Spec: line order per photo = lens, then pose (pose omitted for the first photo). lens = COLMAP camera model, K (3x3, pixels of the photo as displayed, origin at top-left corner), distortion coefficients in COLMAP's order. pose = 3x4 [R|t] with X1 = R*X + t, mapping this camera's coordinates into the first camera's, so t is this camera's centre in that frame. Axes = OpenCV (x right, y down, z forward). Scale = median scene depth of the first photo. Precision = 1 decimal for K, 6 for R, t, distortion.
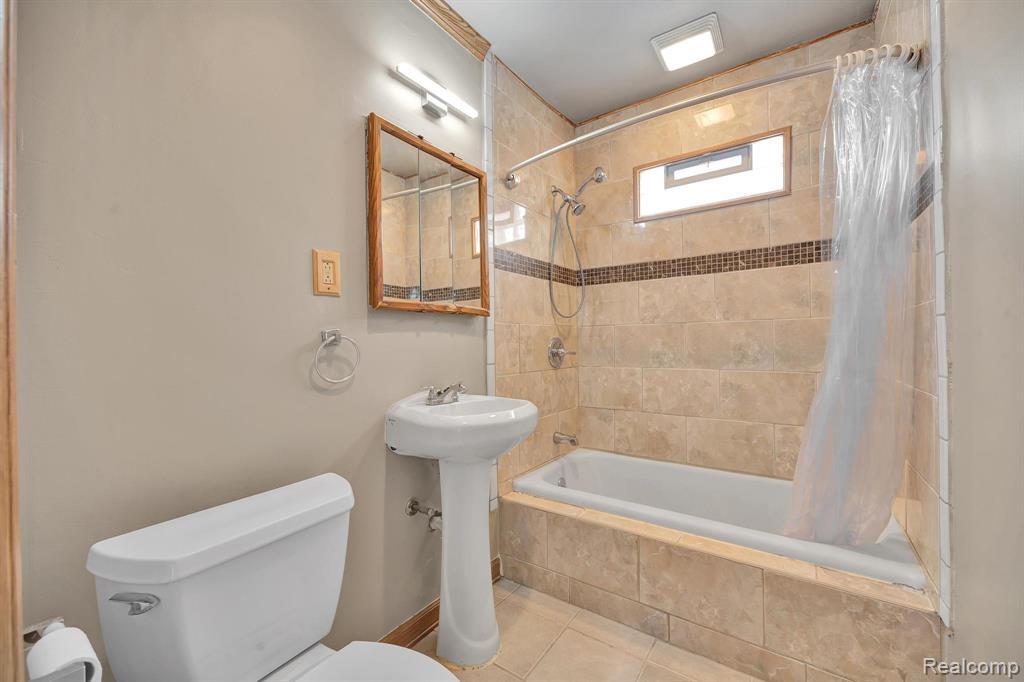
lens RADIAL K [[408.8, 0, 517.3], [0, 408.8, 340.1], [0, 0, 1]] dist [0.002014, 0.000855]
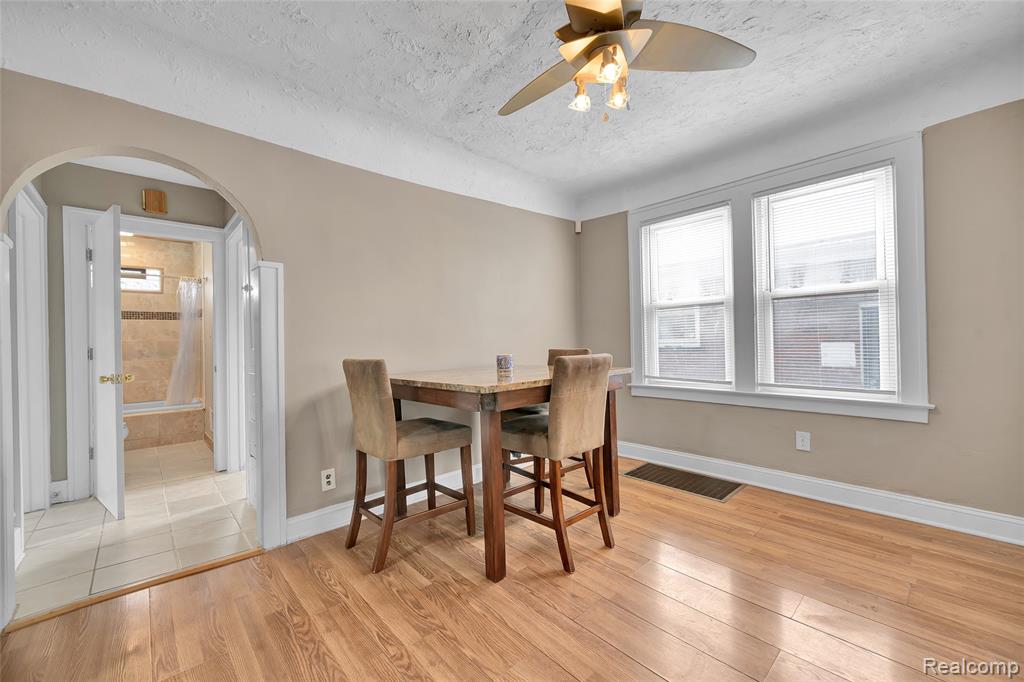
lens RADIAL K [[408.8, 0, 514.0], [0, 408.8, 339.4], [0, 0, 1]] dist [0.002014, 0.000855]
pose [[0.221402, 0.011588, 0.975114, -1.413718], [0.010995, 0.999836, -0.014379, 0.006725], [-0.975121, 0.013905, 0.221238, -1.801057]]
